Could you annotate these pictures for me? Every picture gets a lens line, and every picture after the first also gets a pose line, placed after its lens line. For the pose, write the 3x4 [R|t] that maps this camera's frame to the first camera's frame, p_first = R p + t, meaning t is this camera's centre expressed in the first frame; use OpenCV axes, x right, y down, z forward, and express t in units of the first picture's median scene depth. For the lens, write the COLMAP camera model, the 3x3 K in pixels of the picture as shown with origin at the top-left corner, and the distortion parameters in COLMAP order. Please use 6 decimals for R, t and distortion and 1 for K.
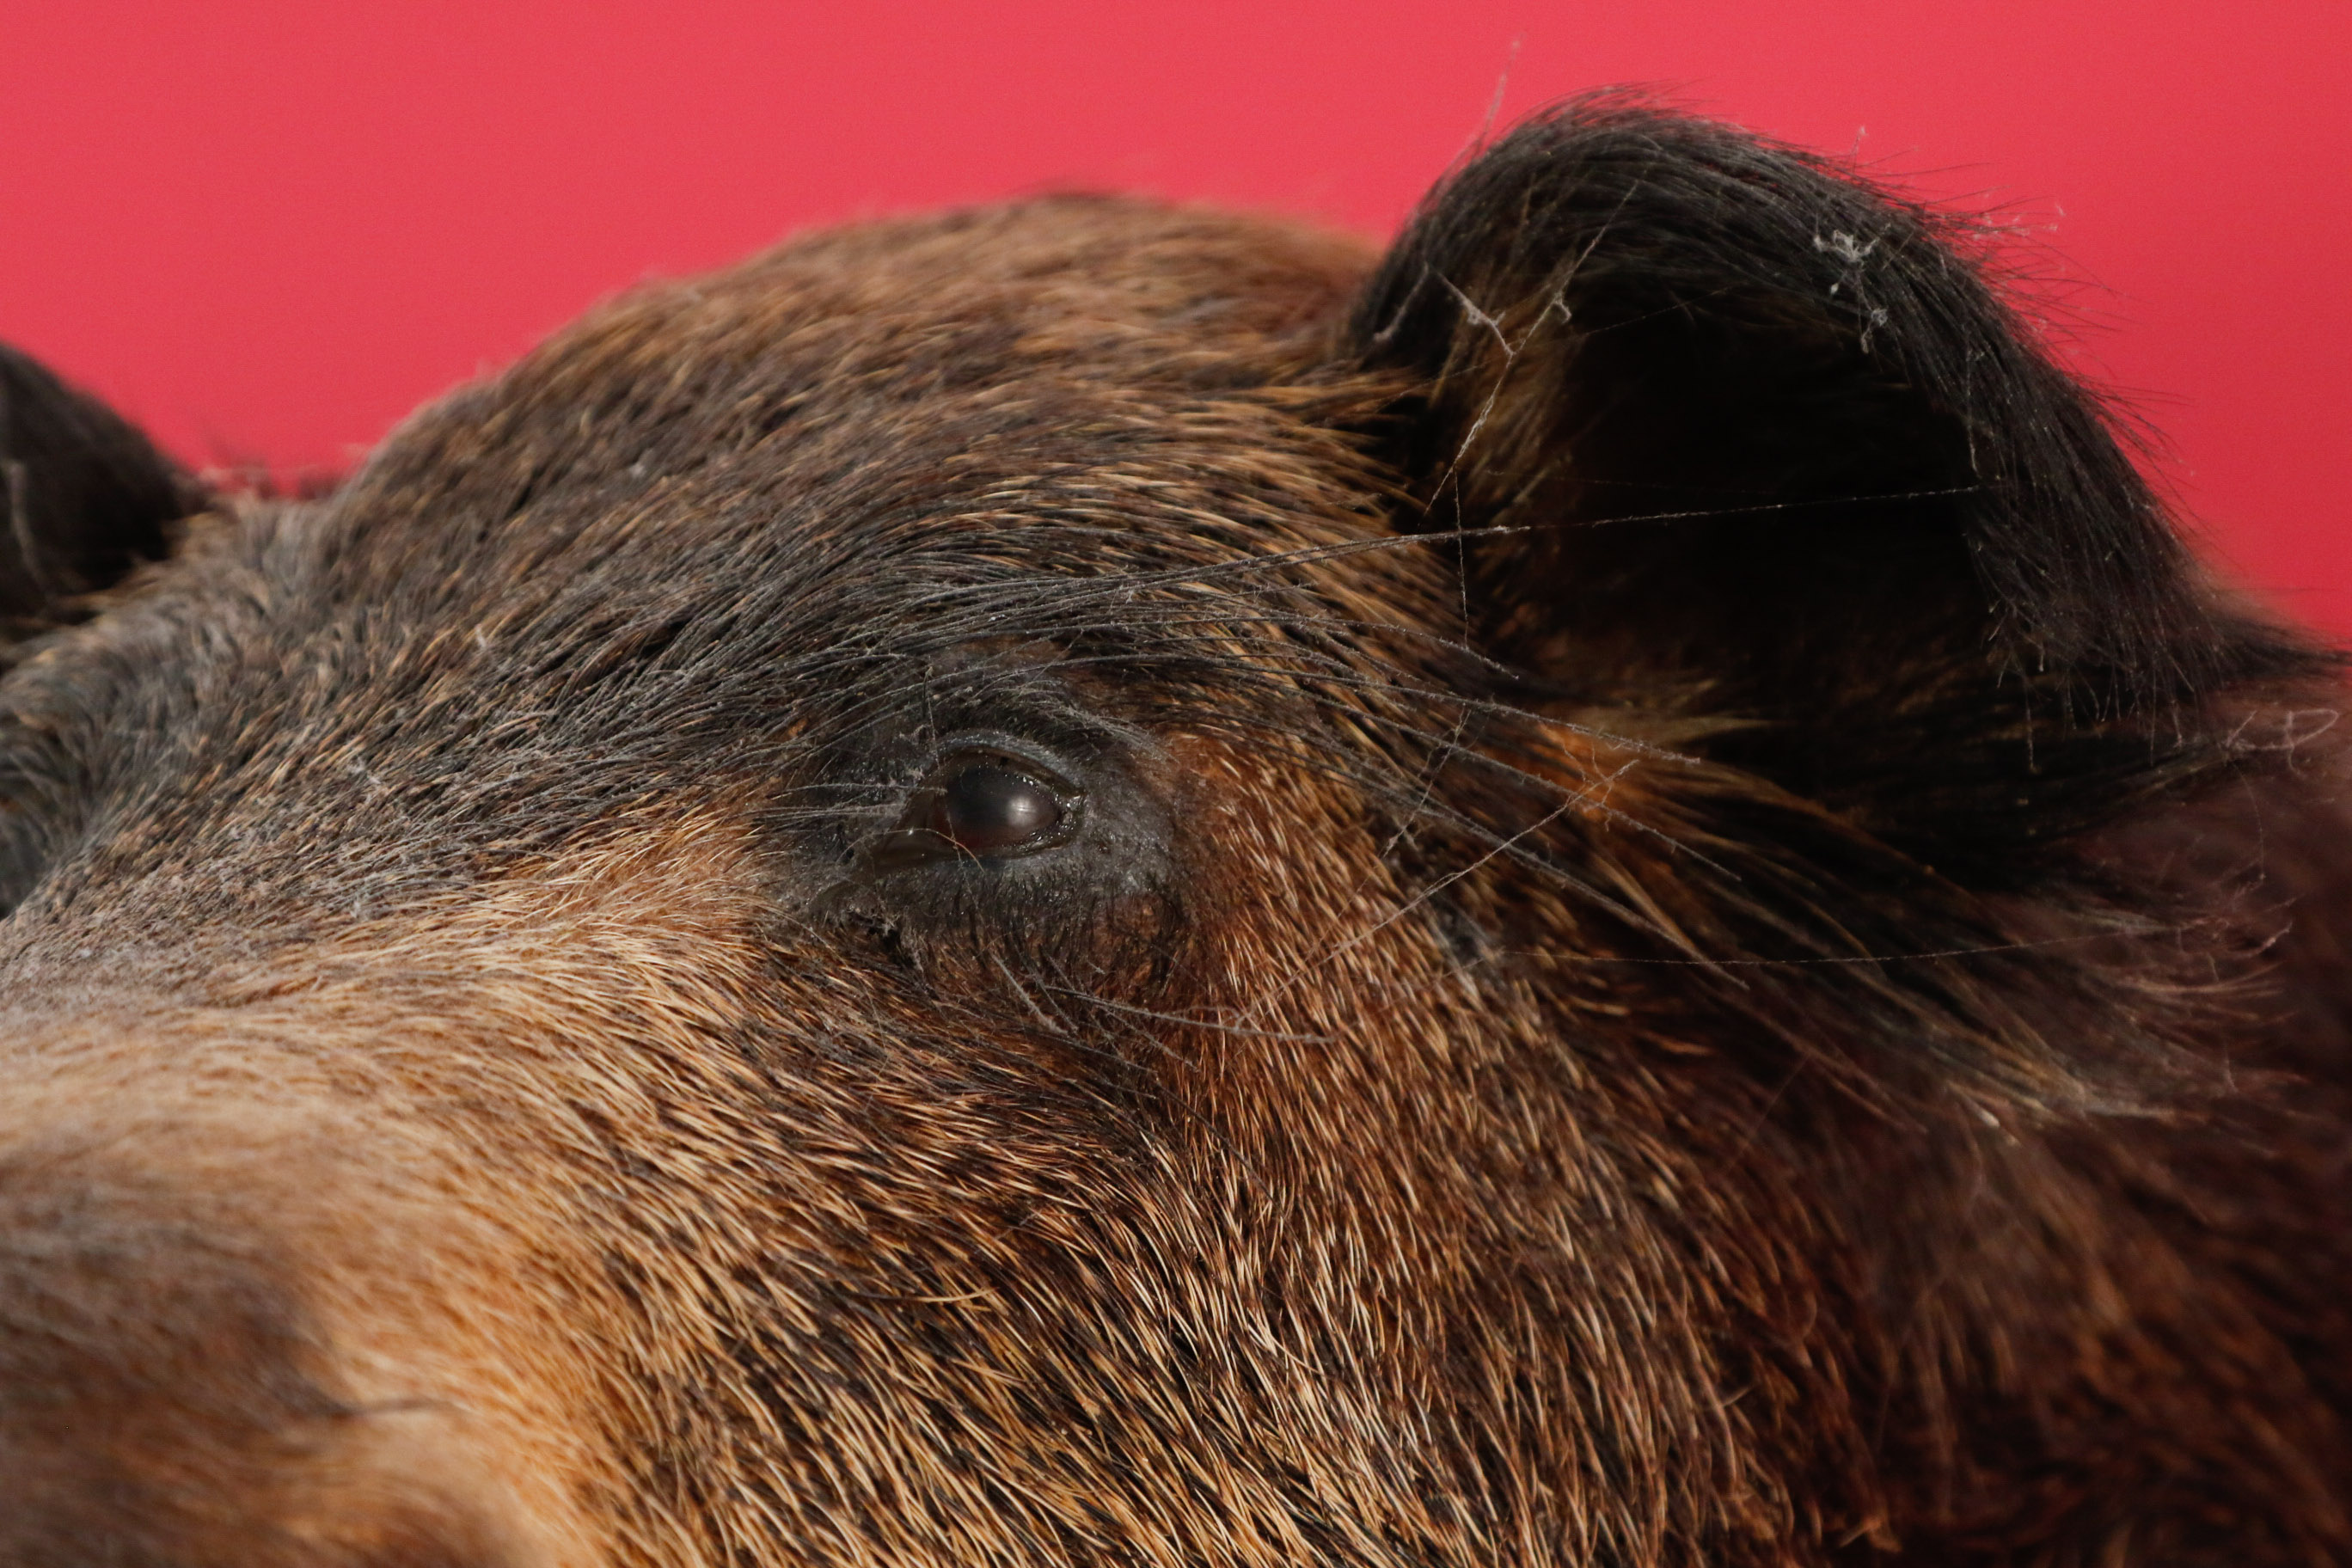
lens RADIAL K [[6871.9, 0, 1176.0], [0, 6871.9, 784.0], [0, 0, 1]] dist [0.181545, 0.385066]
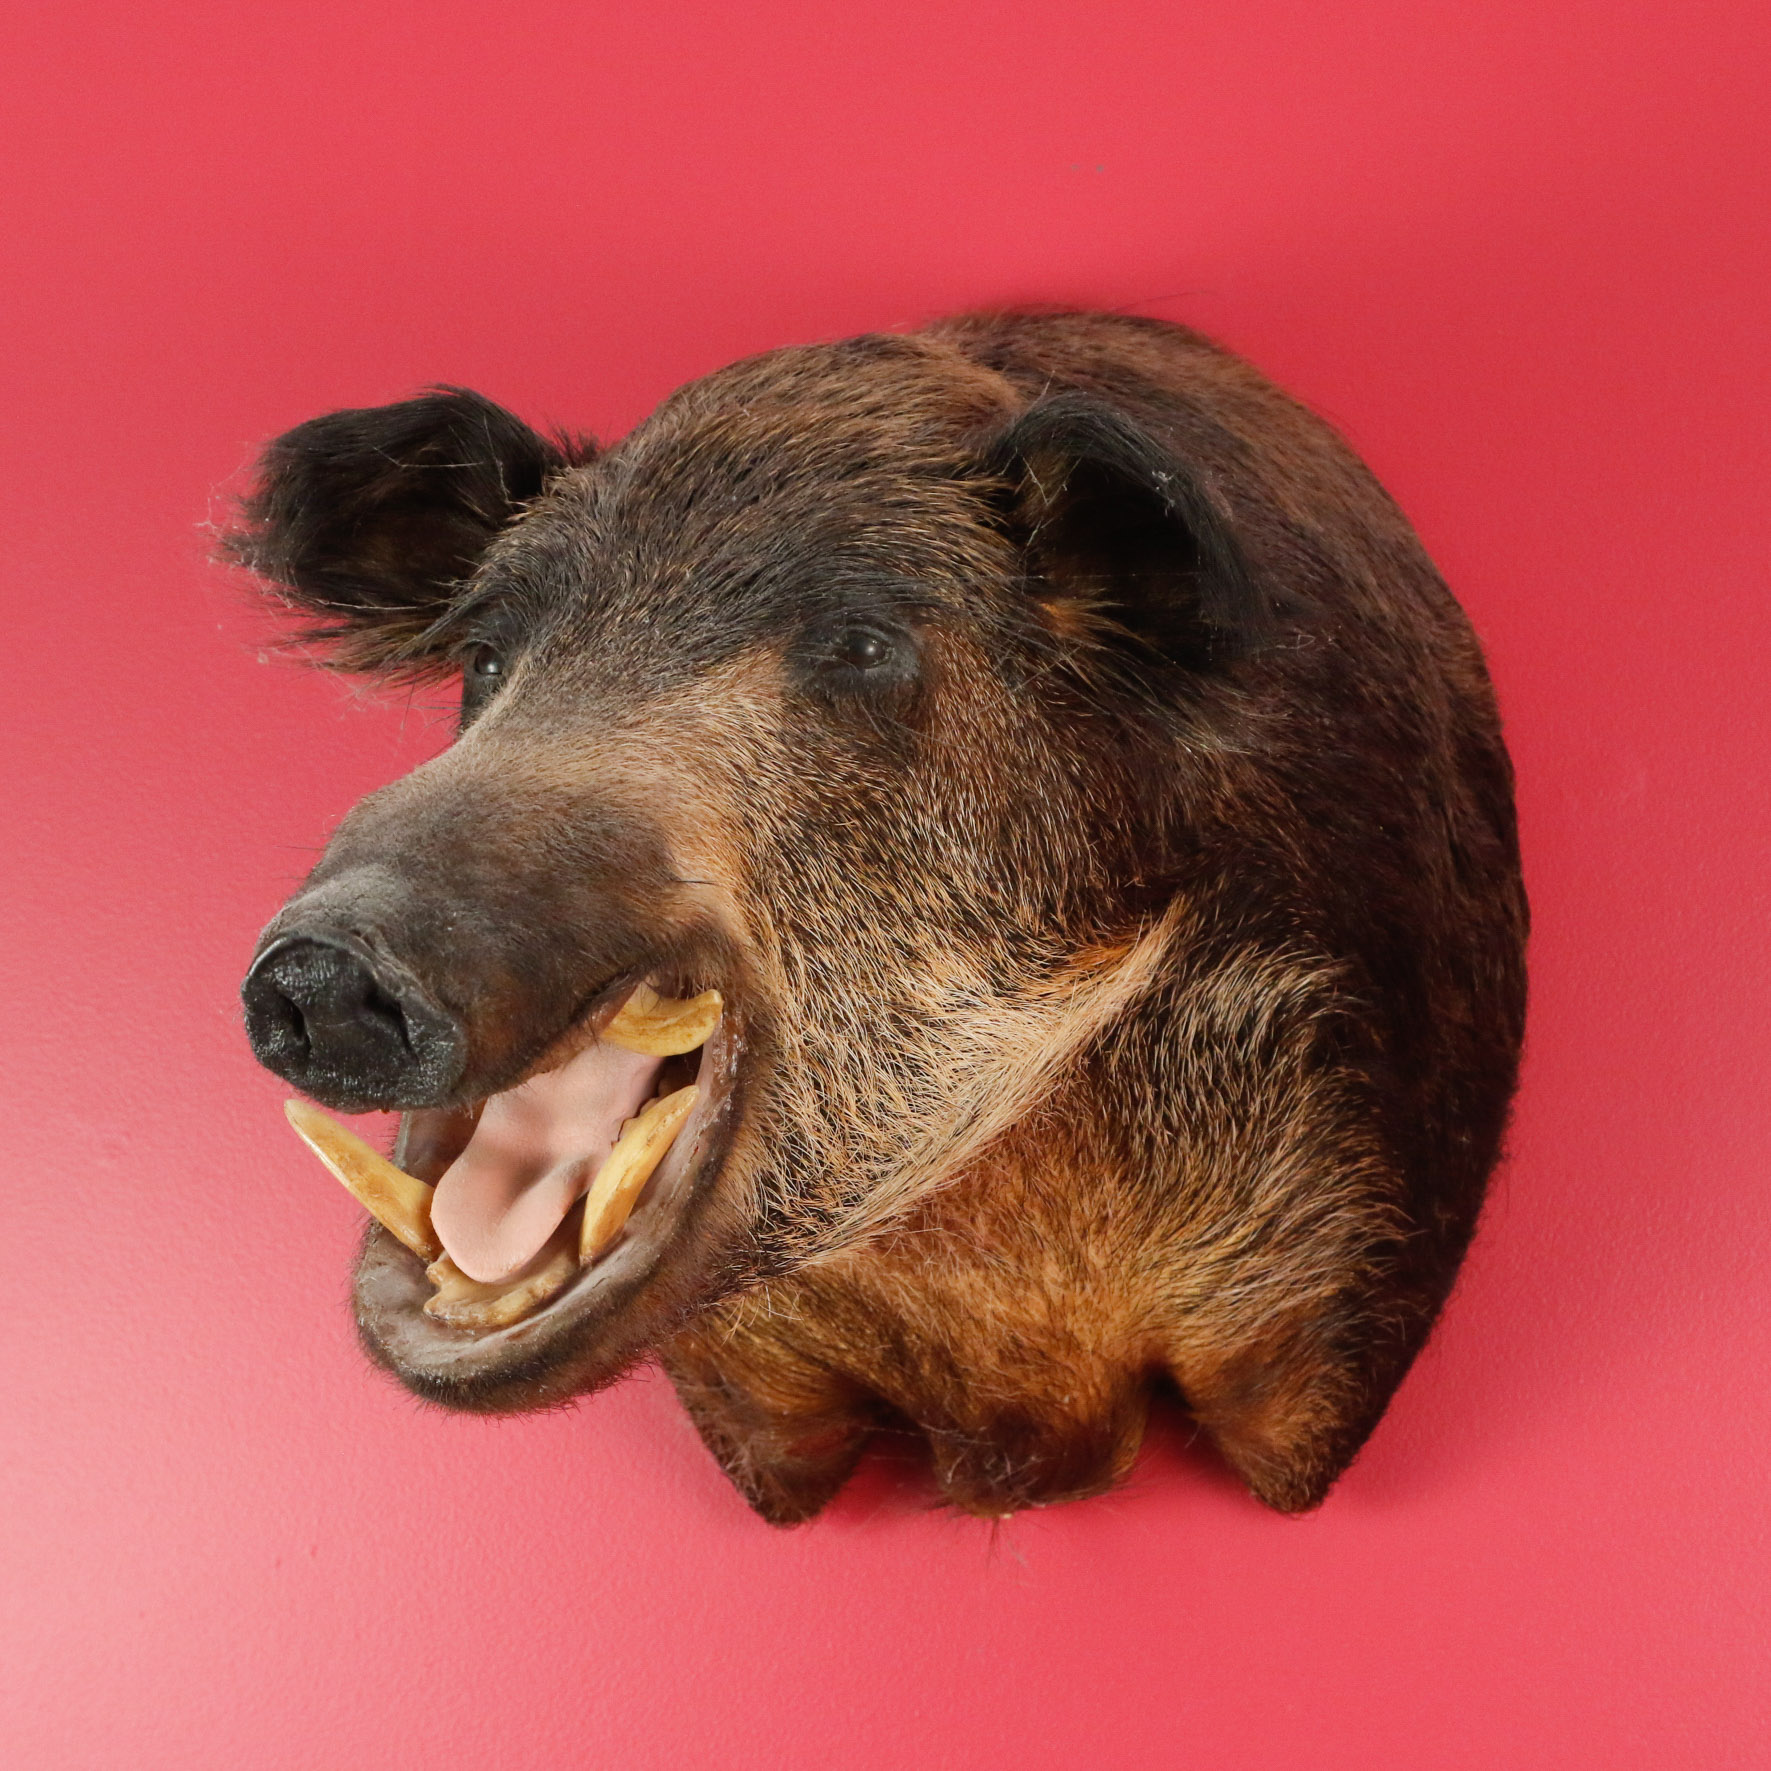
lens RADIAL K [[5071.1, 0, 885.5], [0, 5071.1, 885.5], [0, 0, 1]] dist [0.058708, -0.573554]
pose [[0.996564, 0.057396, 0.059717, -0.140817], [-0.068589, 0.976035, 0.206520, -0.348524], [-0.046432, -0.209906, 0.976618, -1.152981]]
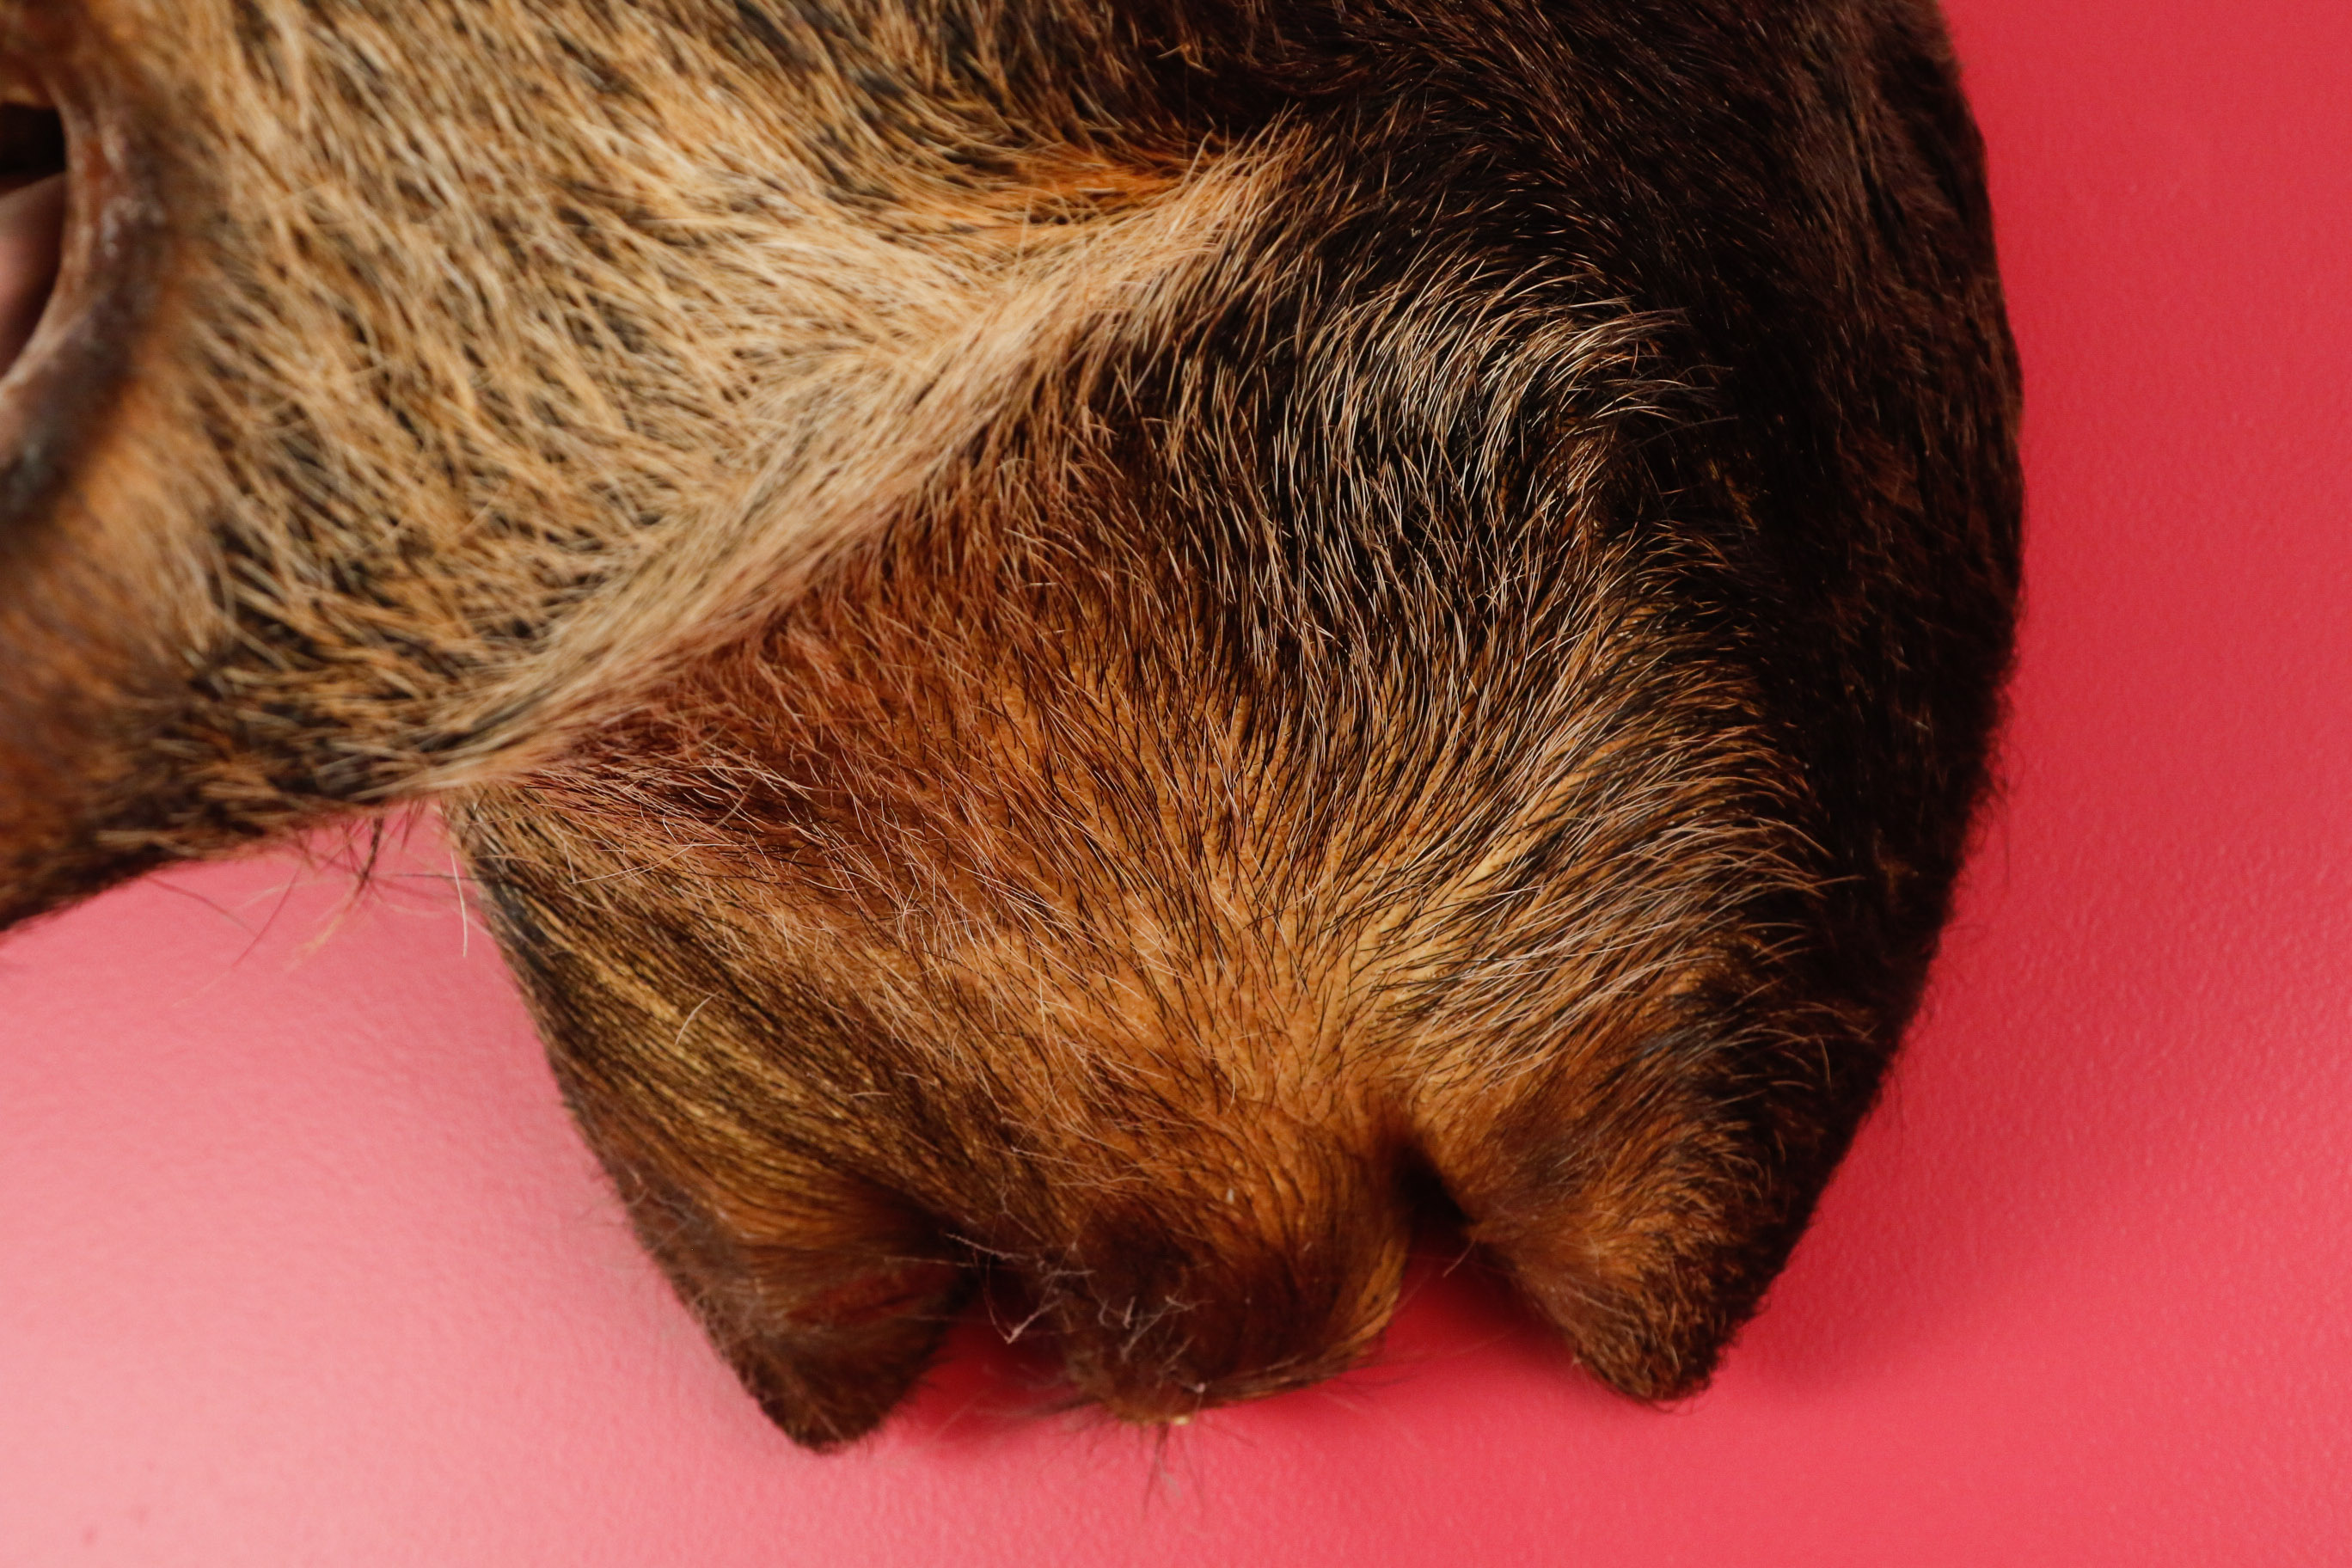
lens RADIAL K [[4041.5, 0, 1176.0], [0, 4041.5, 784.0], [0, 0, 1]] dist [0.014040, 0.028034]
pose [[0.999126, 0.022449, -0.035262, 0.144390], [-0.017320, 0.990062, 0.139563, 0.154760], [0.038045, -0.138830, 0.989585, 0.173732]]
